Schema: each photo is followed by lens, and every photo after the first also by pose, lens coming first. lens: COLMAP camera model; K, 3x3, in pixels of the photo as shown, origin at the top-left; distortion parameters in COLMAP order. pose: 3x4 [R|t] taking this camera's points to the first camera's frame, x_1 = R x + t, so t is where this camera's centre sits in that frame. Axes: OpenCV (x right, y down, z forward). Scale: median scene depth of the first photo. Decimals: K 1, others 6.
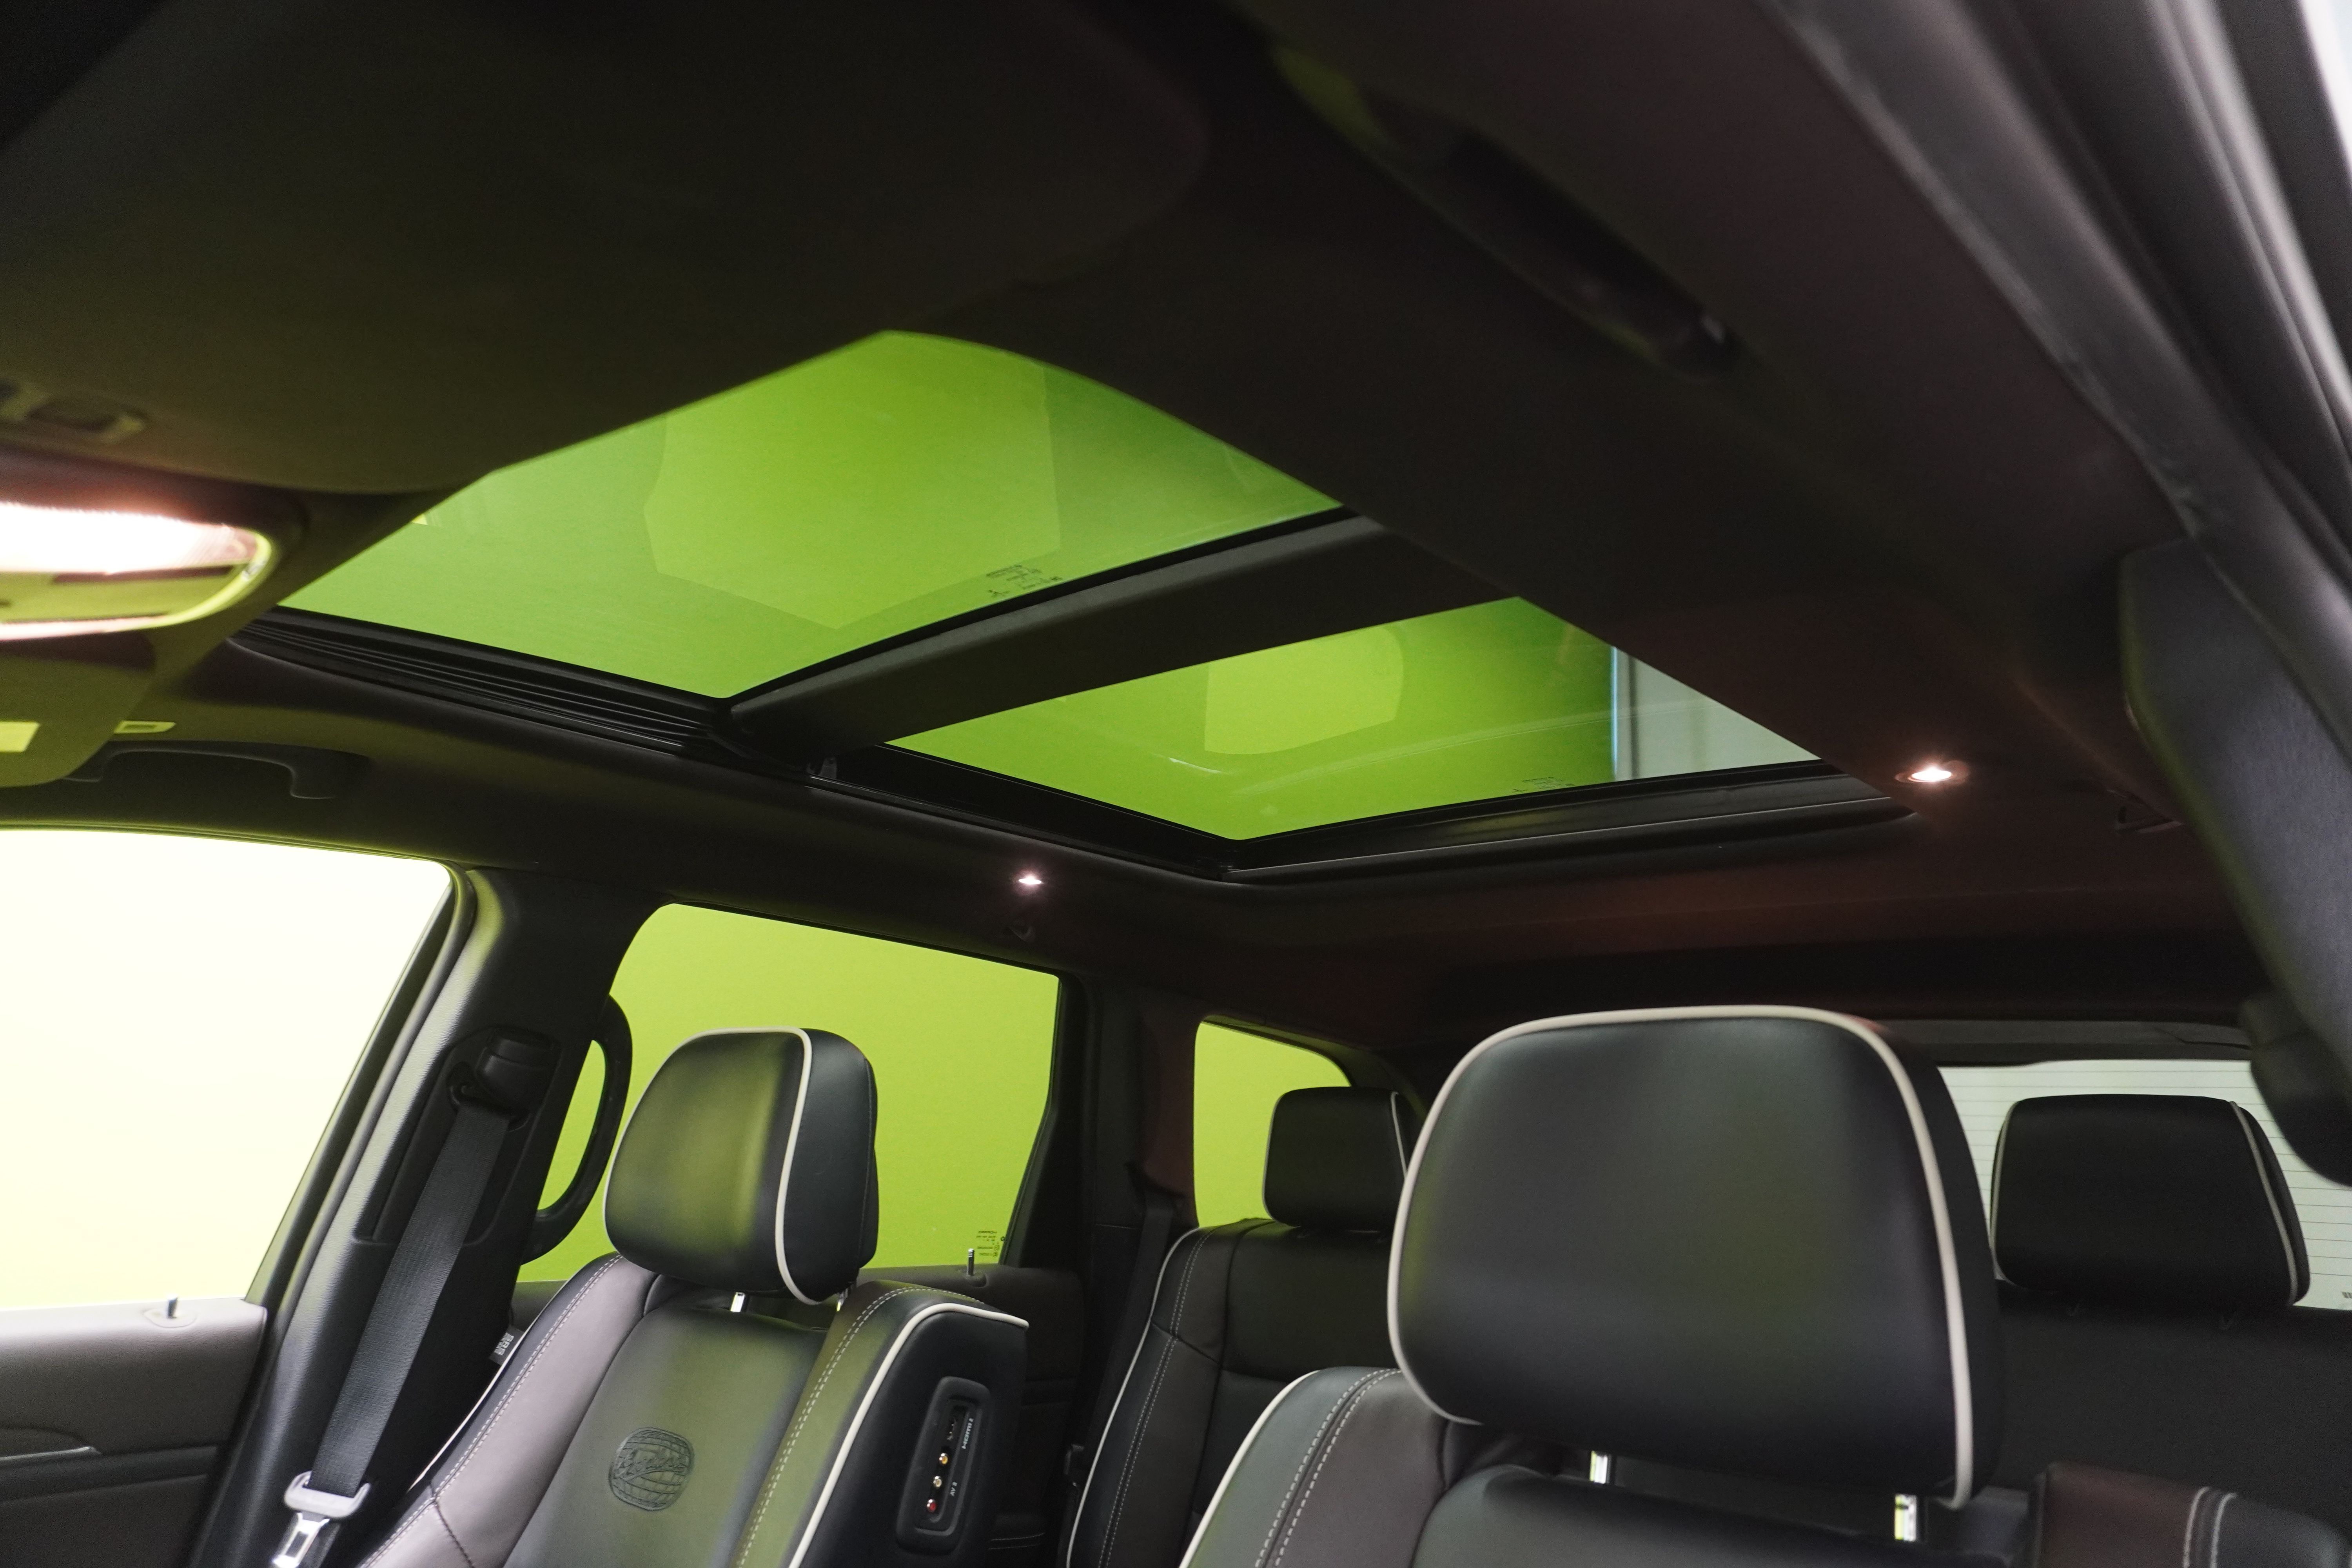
lens RADIAL K [[1601.2, 0, 1176.0], [0, 1601.2, 784.0], [0, 0, 1]] dist [-0.051896, 0.039493]
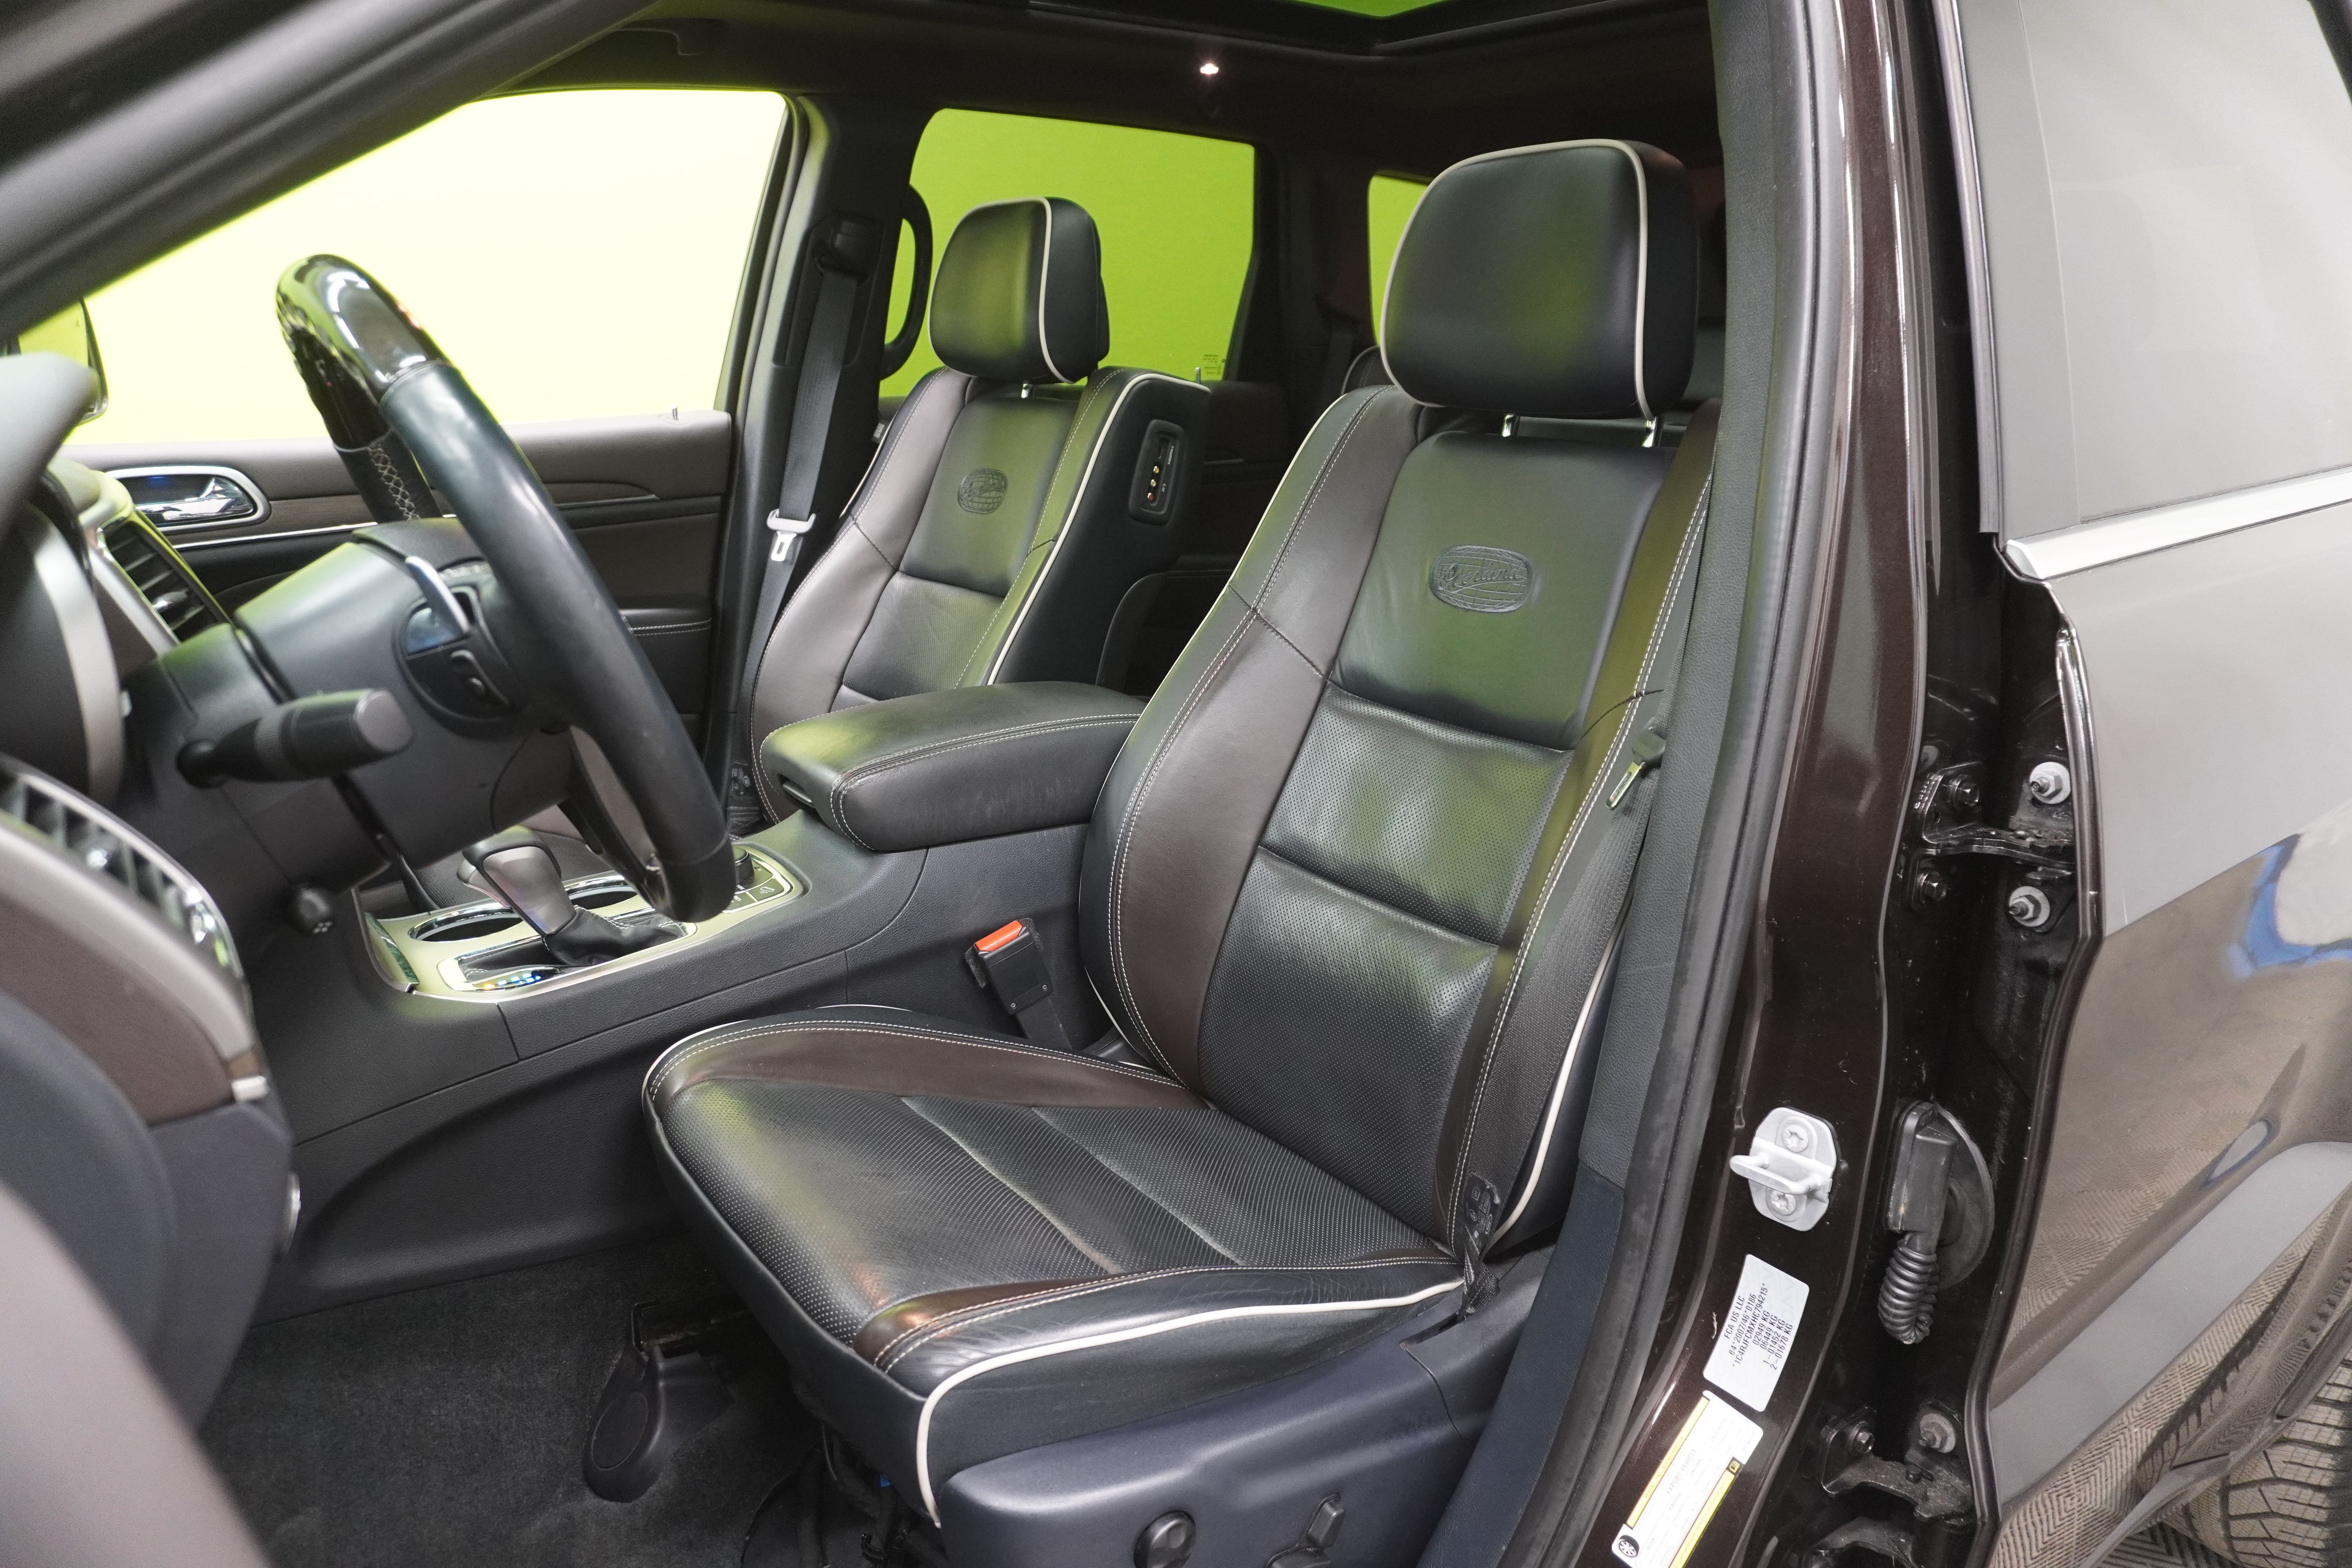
lens RADIAL K [[1601.2, 0, 1176.0], [0, 1601.2, 784.0], [0, 0, 1]] dist [-0.051896, 0.039493]
pose [[0.983049, 0.004792, -0.183280, 0.144580], [0.084067, 0.876598, 0.473823, -0.051527], [0.162934, -0.481199, 0.861336, -0.459212]]
